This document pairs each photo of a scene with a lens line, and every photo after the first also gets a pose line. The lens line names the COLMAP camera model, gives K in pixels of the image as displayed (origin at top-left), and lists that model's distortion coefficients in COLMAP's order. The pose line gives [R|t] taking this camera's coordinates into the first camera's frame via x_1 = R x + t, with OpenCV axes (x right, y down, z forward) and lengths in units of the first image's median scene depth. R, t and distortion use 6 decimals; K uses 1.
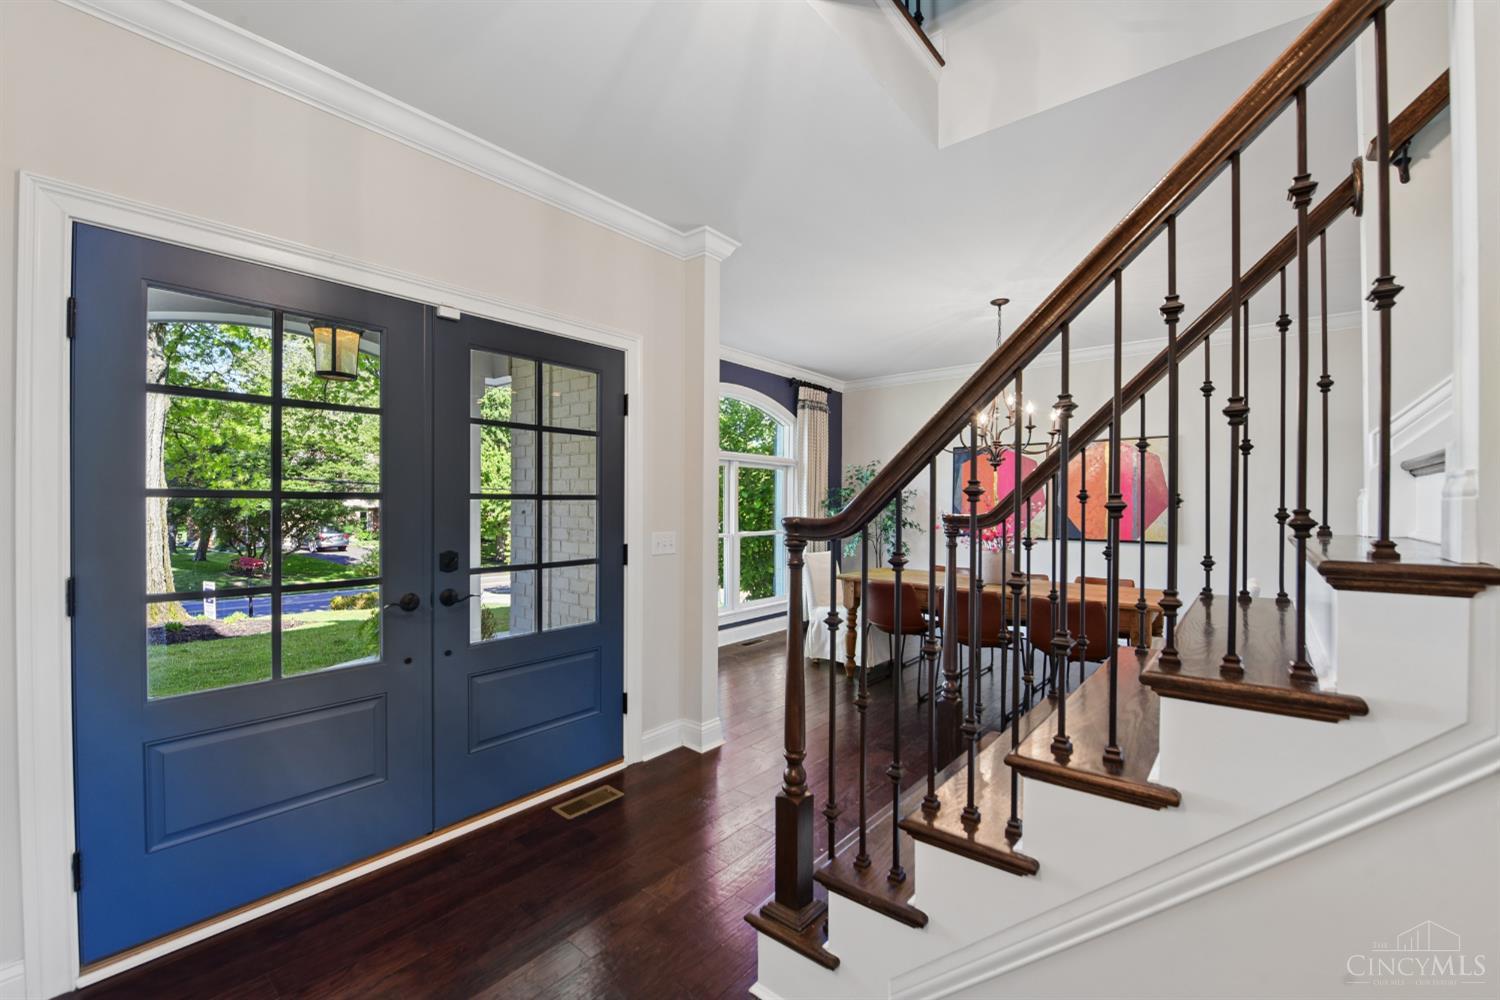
lens RADIAL K [[610.3, 0, 750.0], [0, 610.3, 500.0], [0, 0, 1]] dist [-0.000792, -0.000467]
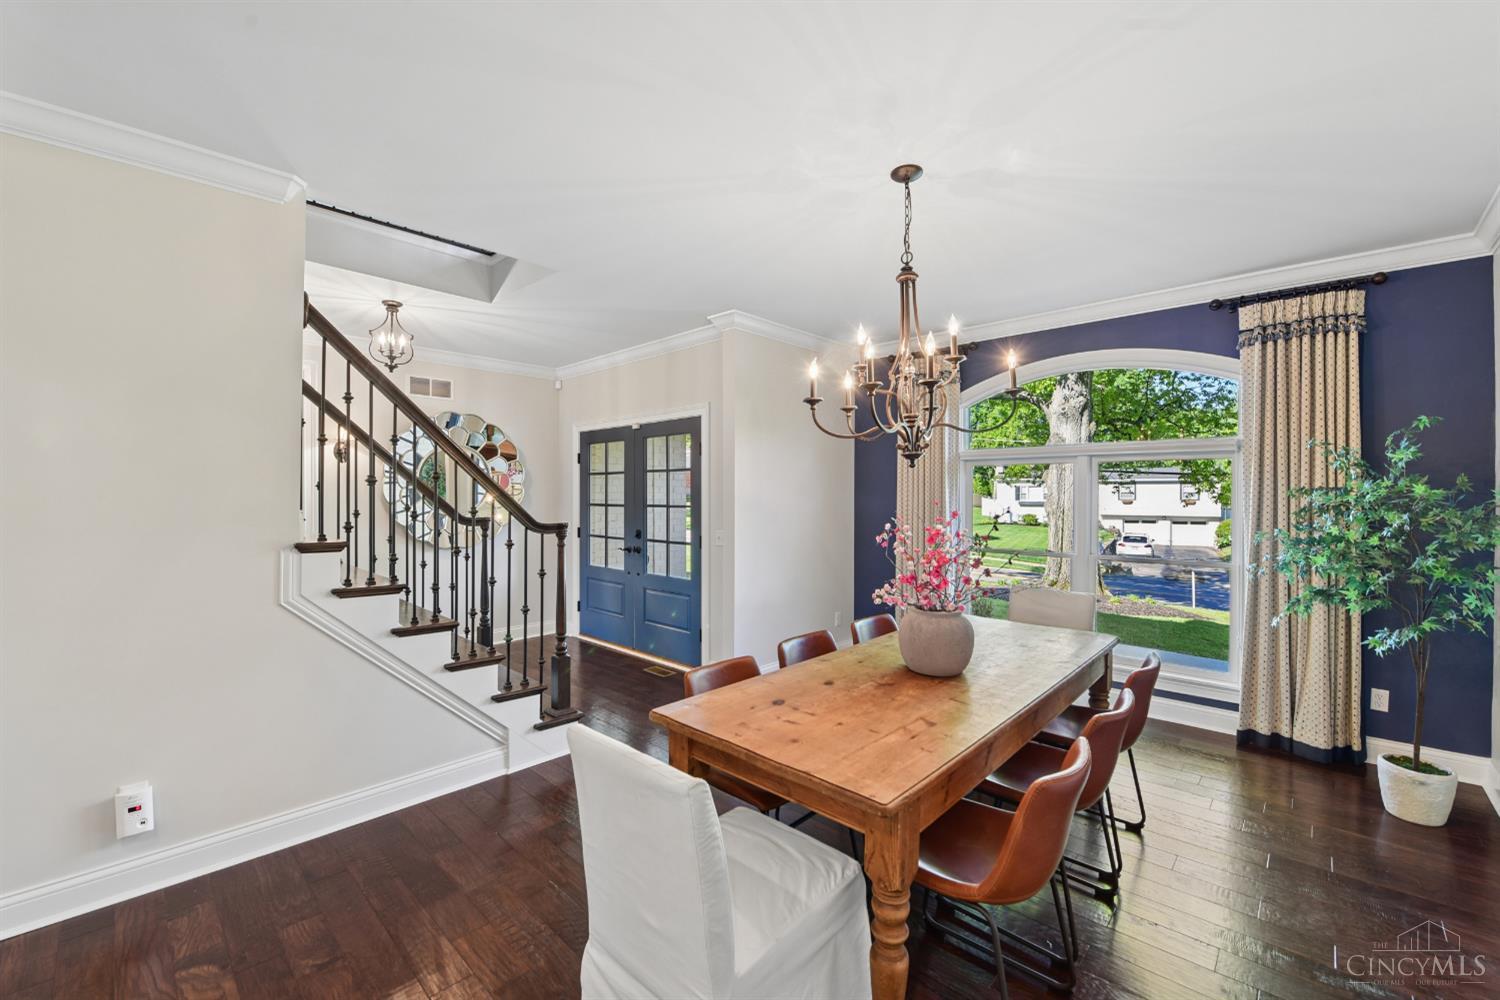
lens RADIAL K [[605.0, 0, 750.0], [0, 605.0, 500.0], [0, 0, 1]] dist [-0.000003, -0.000074]
pose [[-0.052797, -0.006976, -0.998581, 1.530435], [-0.001693, 0.999975, -0.006896, -0.011313], [0.998604, 0.001327, -0.052808, 1.347067]]
